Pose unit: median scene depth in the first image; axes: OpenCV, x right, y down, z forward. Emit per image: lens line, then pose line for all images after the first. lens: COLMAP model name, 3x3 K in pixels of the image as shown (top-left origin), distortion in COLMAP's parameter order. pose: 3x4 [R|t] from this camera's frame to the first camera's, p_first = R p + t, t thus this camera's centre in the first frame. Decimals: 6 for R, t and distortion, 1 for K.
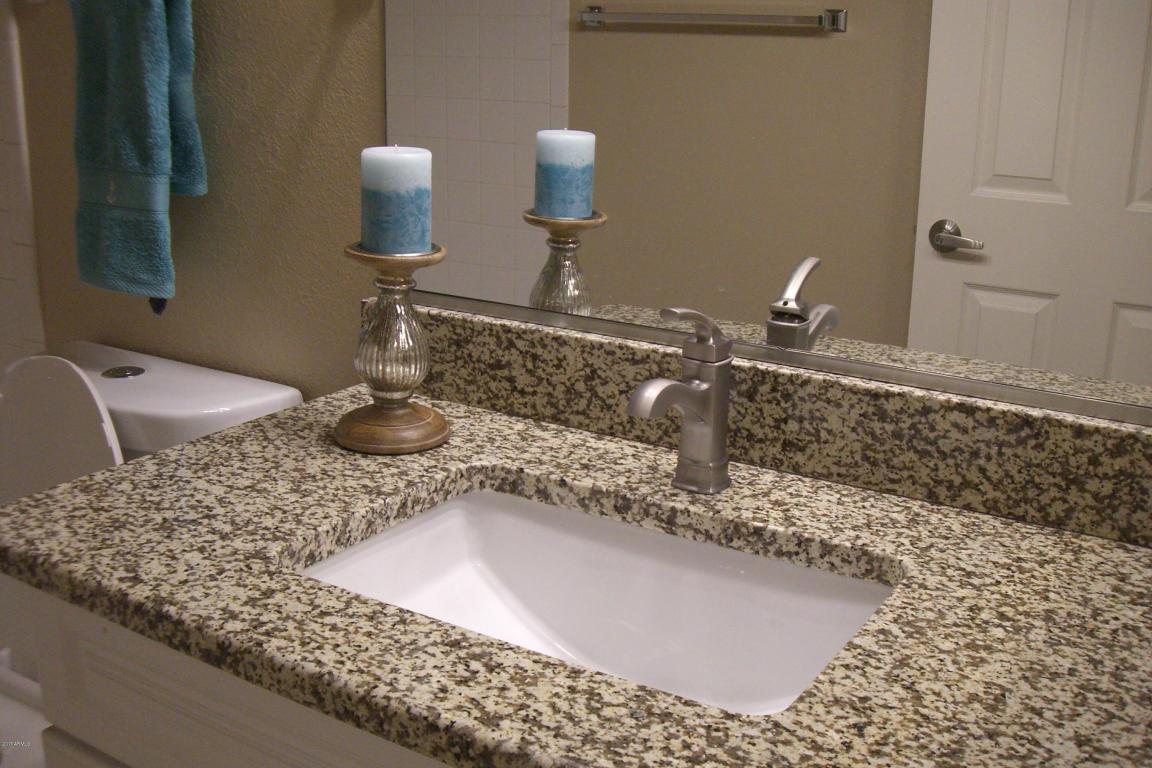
lens RADIAL K [[1246.4, 0, 582.2], [0, 1246.4, 388.1], [0, 0, 1]] dist [-0.238409, 0.357127]
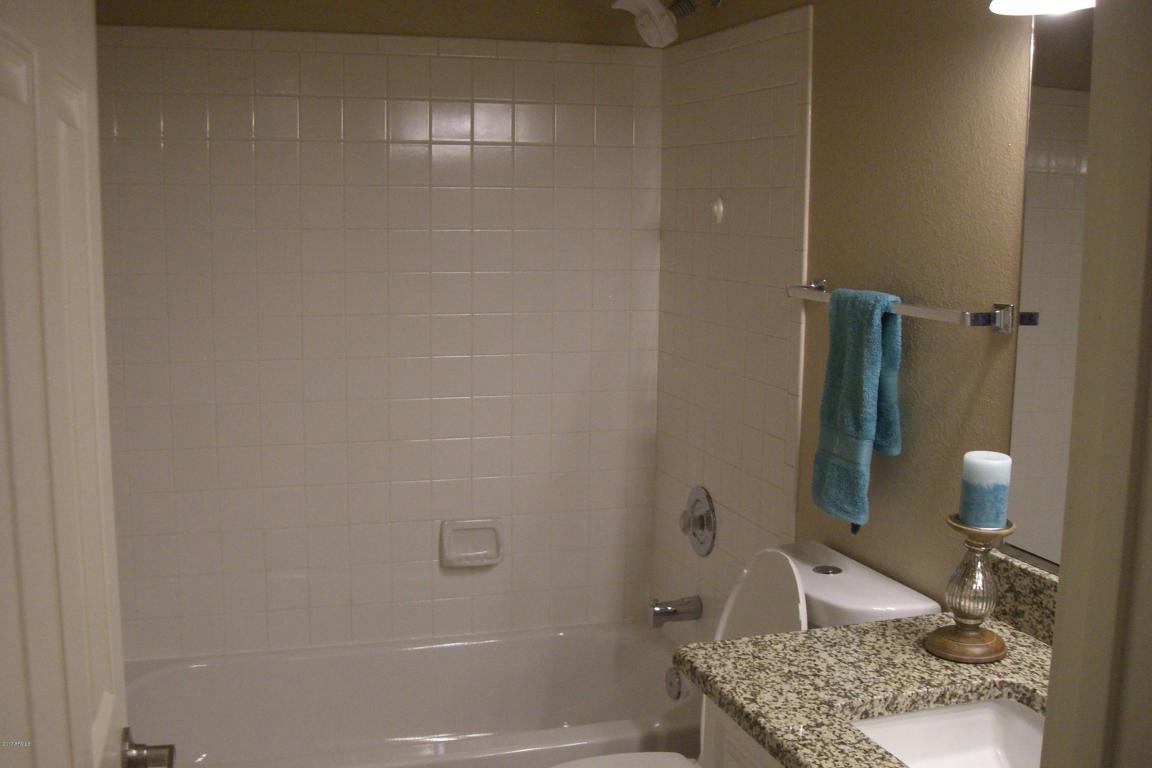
lens RADIAL K [[1246.4, 0, 582.2], [0, 1246.4, 388.1], [0, 0, 1]] dist [-0.238409, 0.357127]
pose [[0.768943, 0.079792, -0.634319, 0.395720], [-0.171367, 0.981597, -0.084260, -0.068132], [0.615922, 0.173493, 0.768466, -0.431173]]
